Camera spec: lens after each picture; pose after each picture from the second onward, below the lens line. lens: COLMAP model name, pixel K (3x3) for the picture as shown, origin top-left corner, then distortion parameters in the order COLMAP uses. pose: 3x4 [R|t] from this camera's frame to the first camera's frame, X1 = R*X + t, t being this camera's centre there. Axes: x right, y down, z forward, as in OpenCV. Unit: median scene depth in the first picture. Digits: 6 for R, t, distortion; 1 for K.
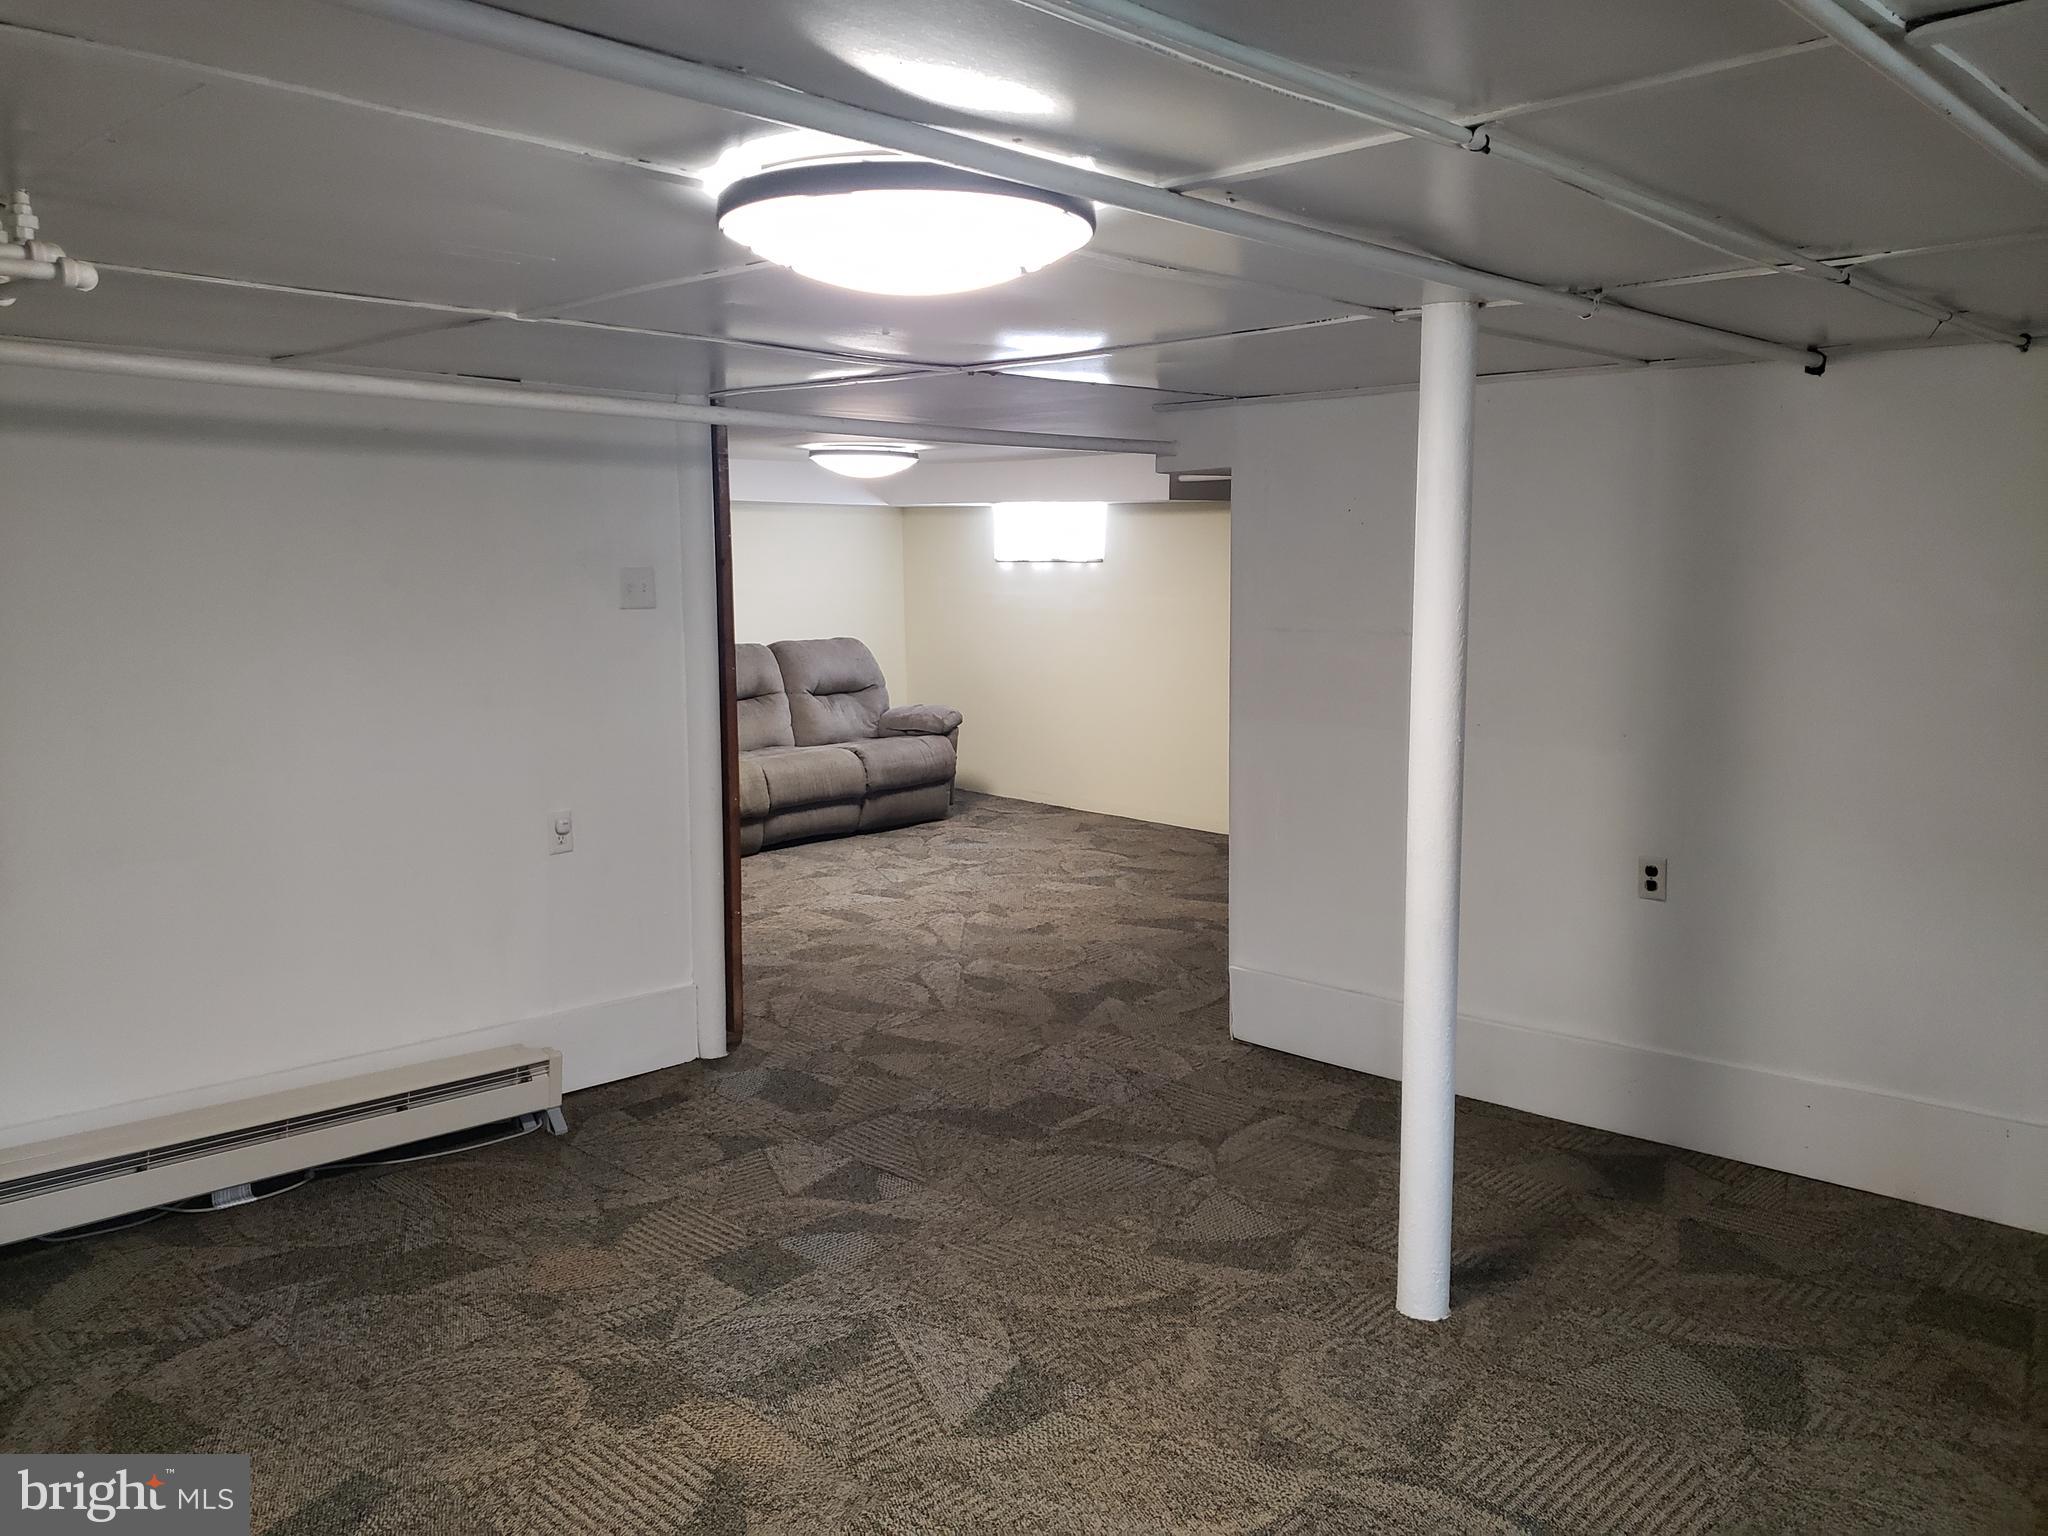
lens RADIAL K [[1594.3, 0, 990.8], [0, 1594.3, 759.3], [0, 0, 1]] dist [0.065332, -0.057166]
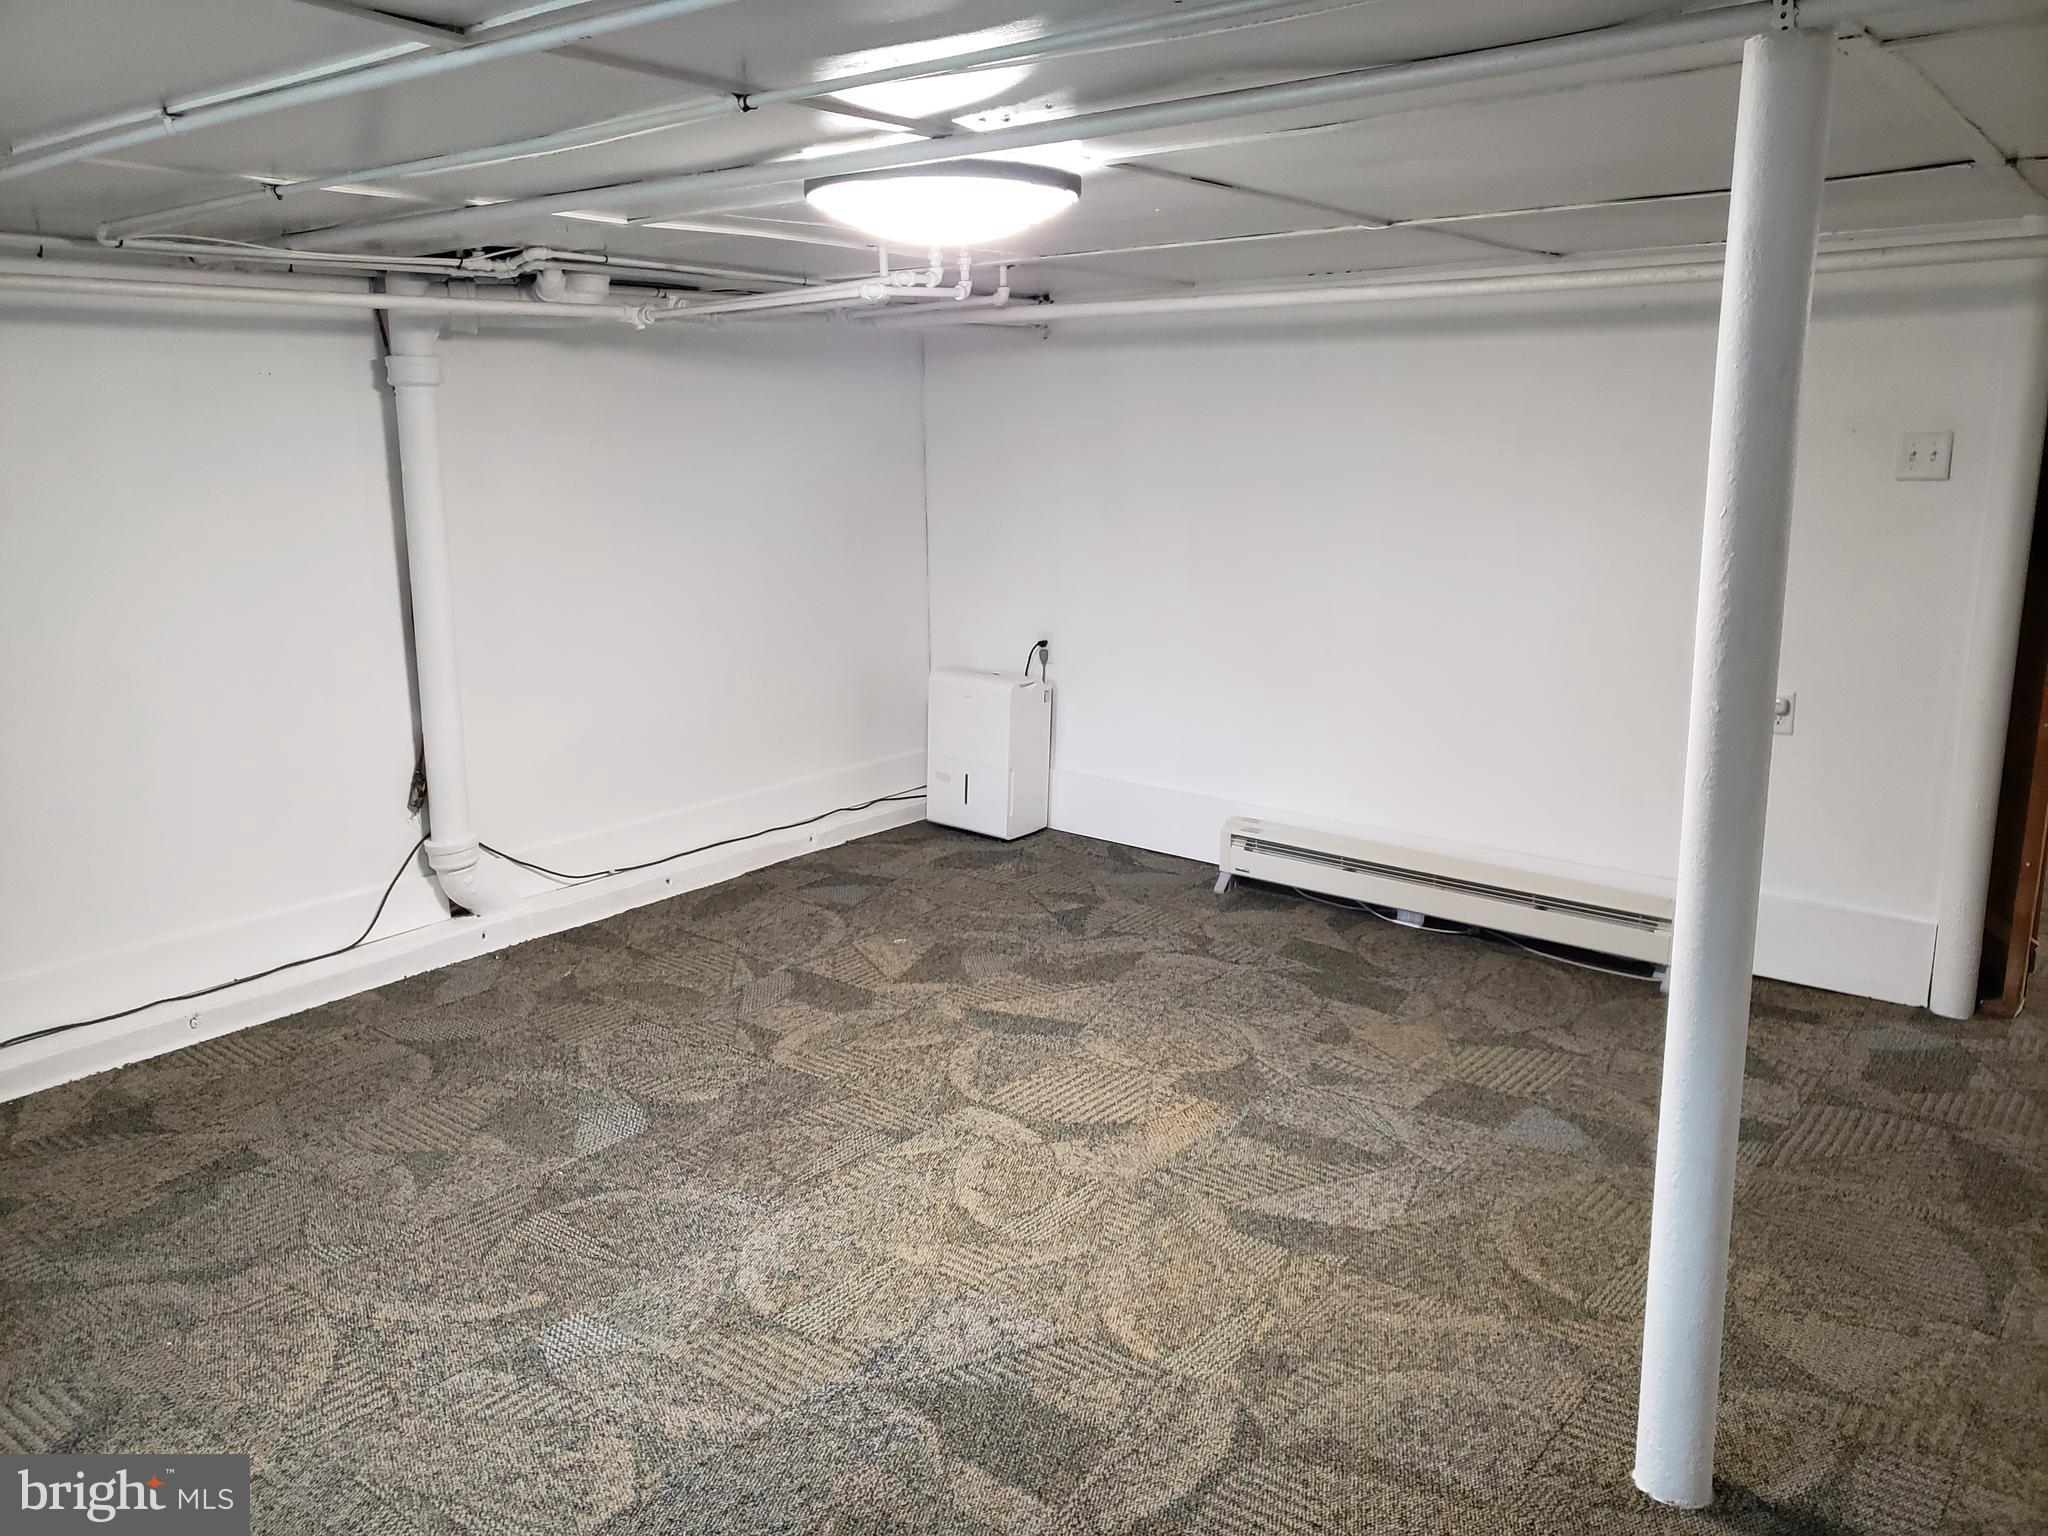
lens RADIAL K [[1594.3, 0, 1027.1], [0, 1594.3, 759.6], [0, 0, 1]] dist [0.065332, -0.057166]
pose [[0.124401, 0.203424, -0.971156, 0.526633], [-0.115537, 0.975070, 0.189444, -0.049048], [0.985482, 0.088638, 0.144803, 0.347560]]
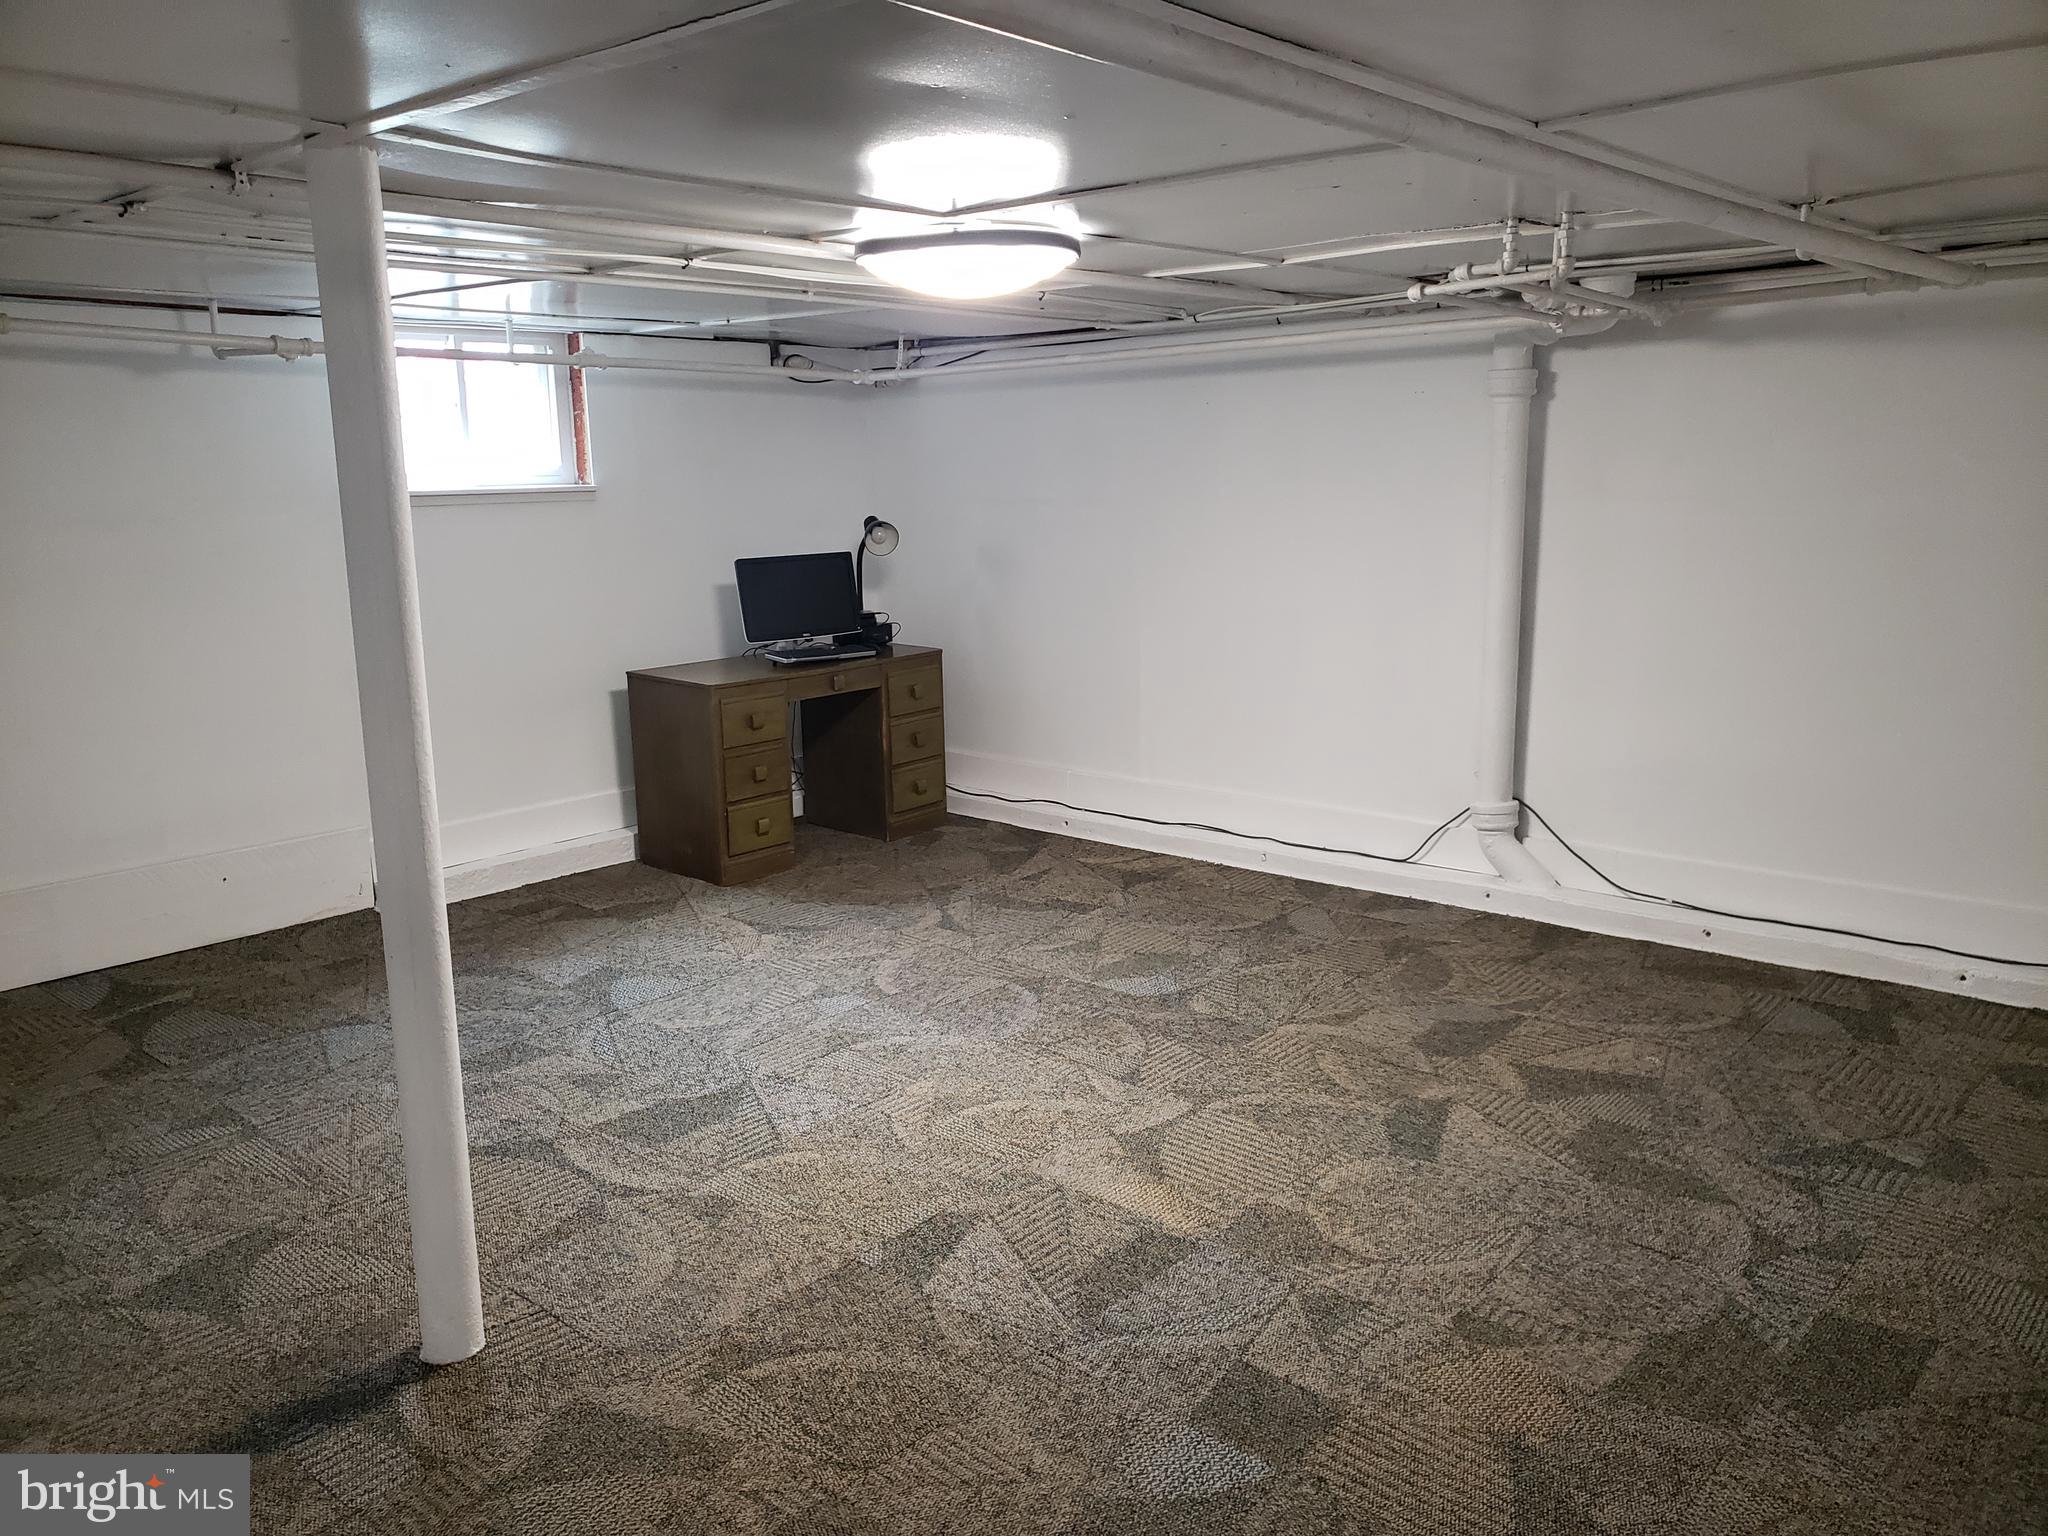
lens RADIAL K [[1594.3, 0, 1025.0], [0, 1594.3, 774.3], [0, 0, 1]] dist [0.065332, -0.057166]
pose [[-0.997911, 0.030442, -0.056978, 0.001162], [0.010465, 0.946537, 0.322425, -0.136629], [0.063747, 0.321155, -0.944879, 1.046817]]
